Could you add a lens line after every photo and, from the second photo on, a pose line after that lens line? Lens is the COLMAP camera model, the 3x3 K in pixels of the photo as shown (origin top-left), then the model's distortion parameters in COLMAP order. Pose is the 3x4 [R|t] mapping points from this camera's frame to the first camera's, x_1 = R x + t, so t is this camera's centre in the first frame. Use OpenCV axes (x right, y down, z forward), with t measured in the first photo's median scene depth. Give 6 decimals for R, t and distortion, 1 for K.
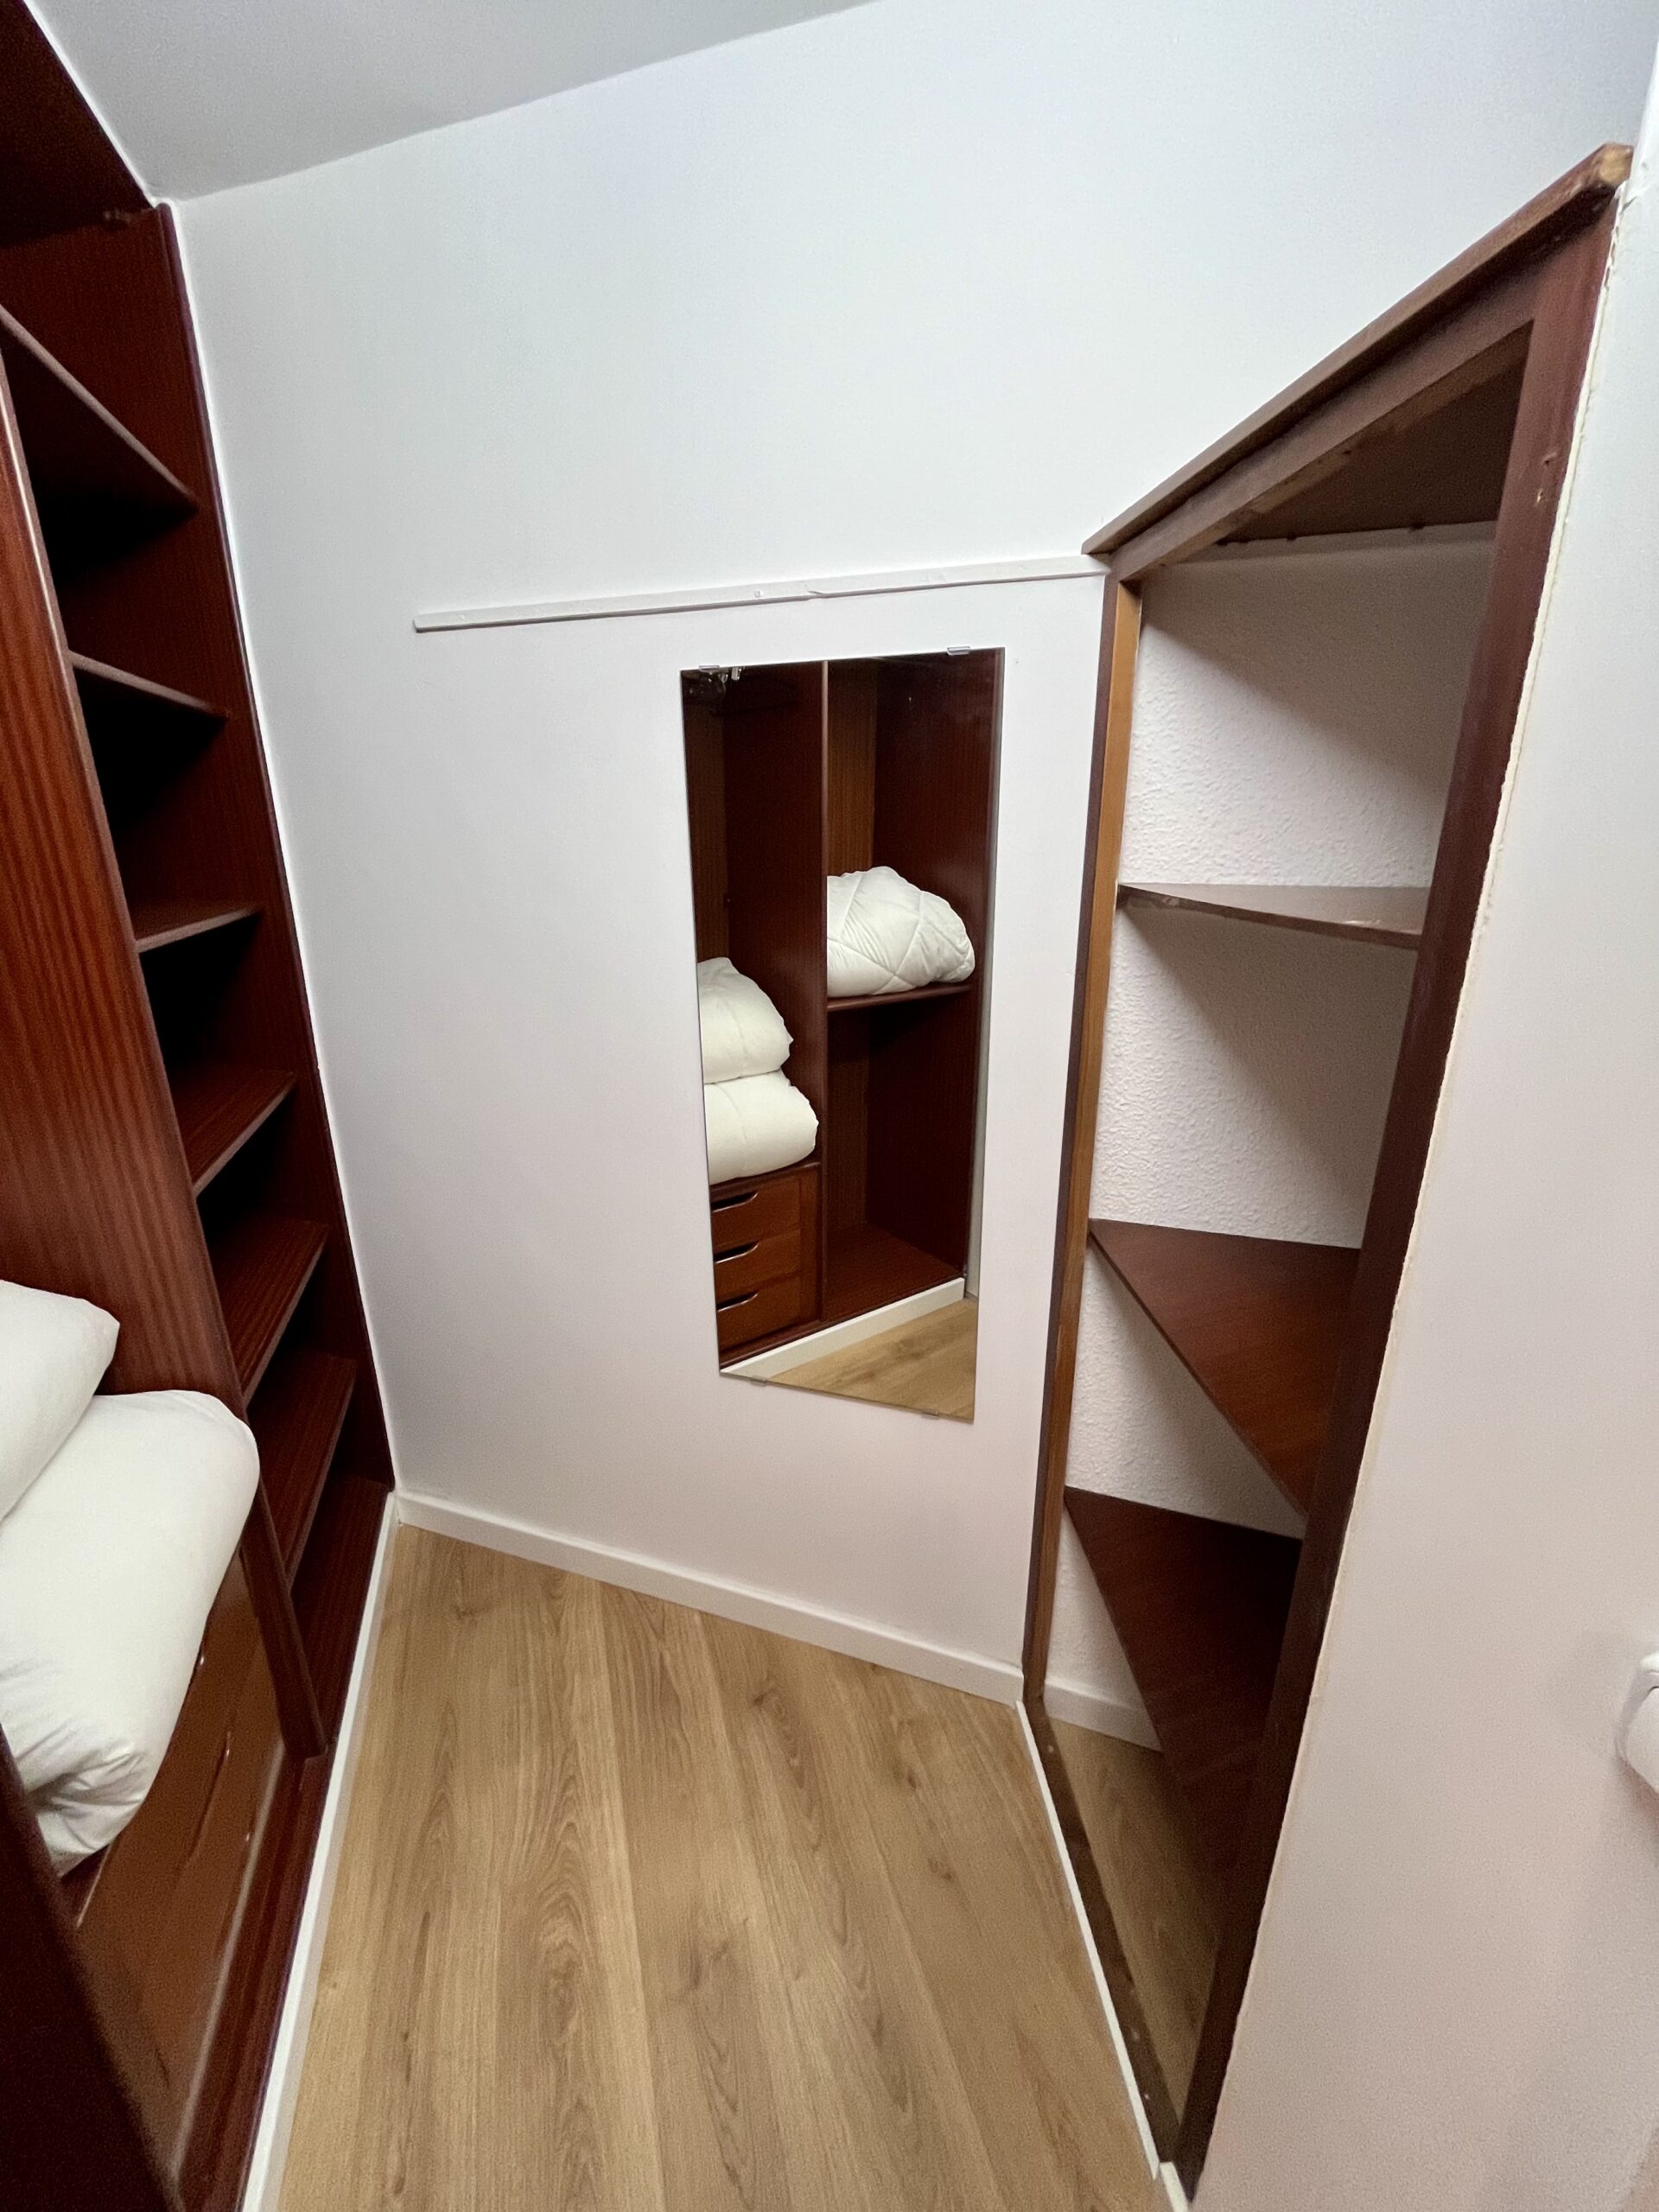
lens RADIAL K [[894.4, 0, 830.4], [0, 894.4, 1109.8], [0, 0, 1]] dist [-0.003122, 0.000260]
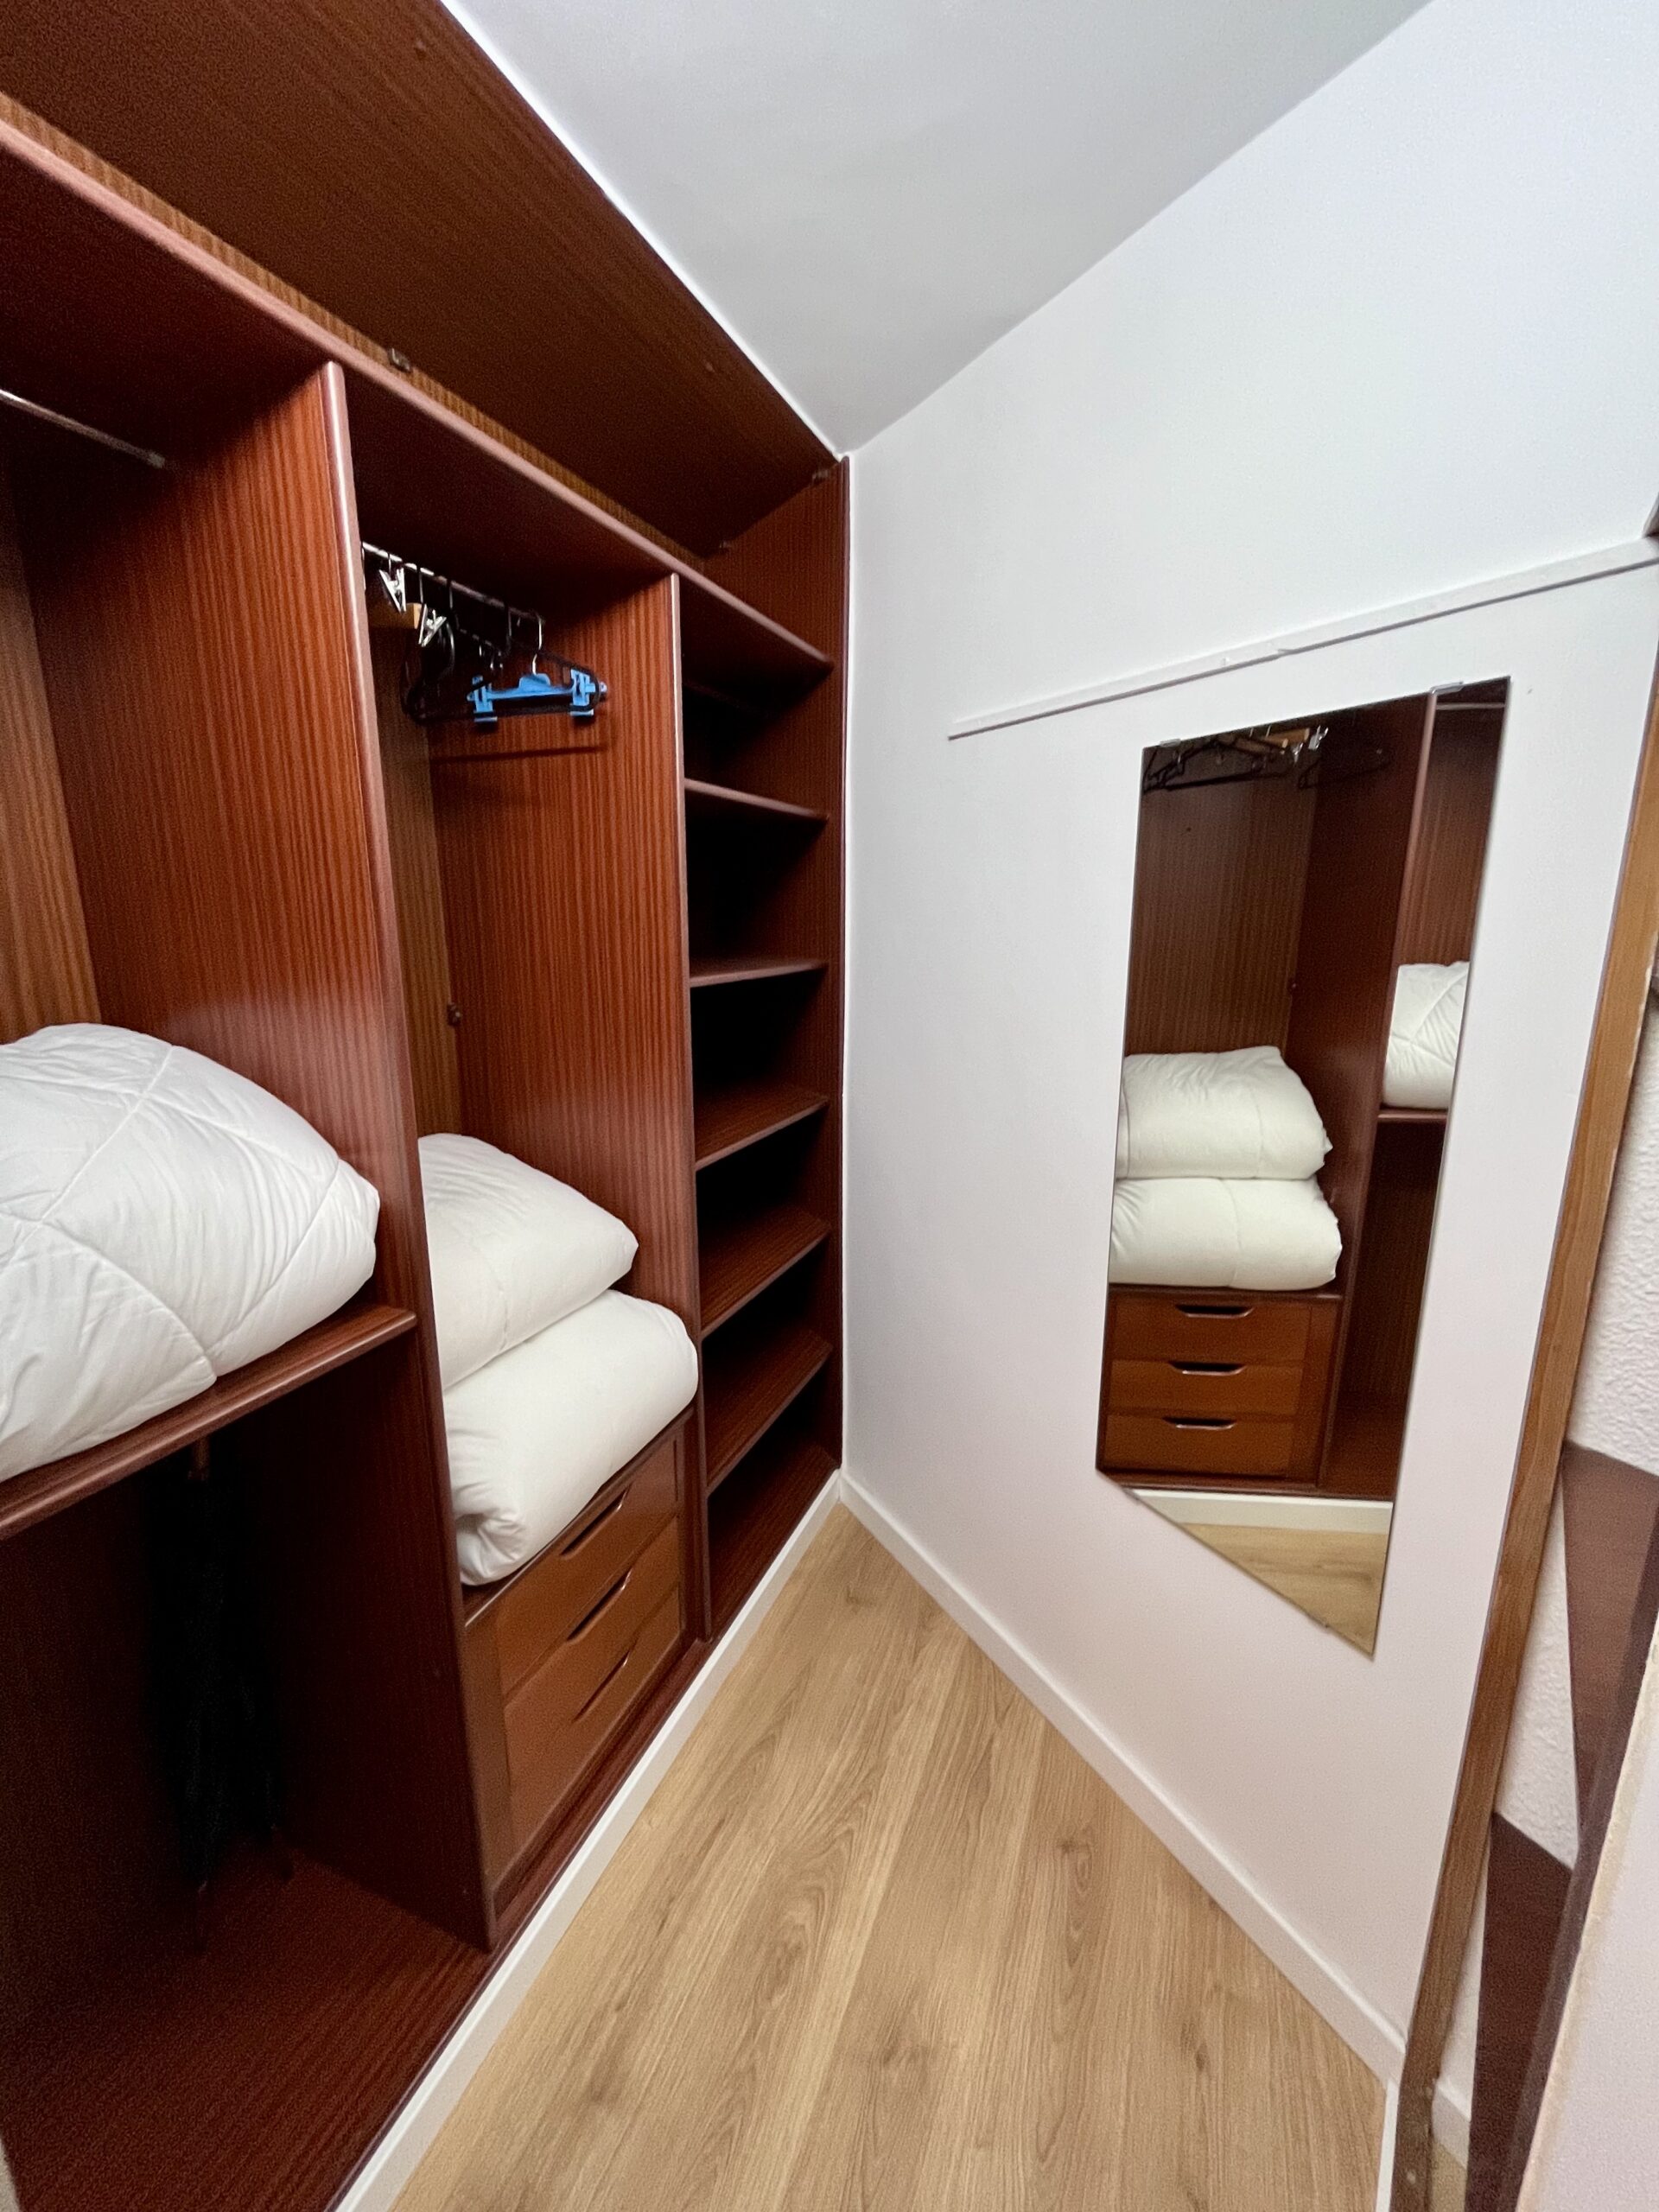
lens RADIAL K [[897.8, 0, 831.2], [0, 897.8, 1108.7], [0, 0, 1]] dist [-0.002709, 0.000274]
pose [[0.760838, 0.145199, -0.632489, 0.221449], [-0.201185, 0.979403, -0.017171, -0.005668], [0.616969, 0.140312, 0.774379, 0.051589]]
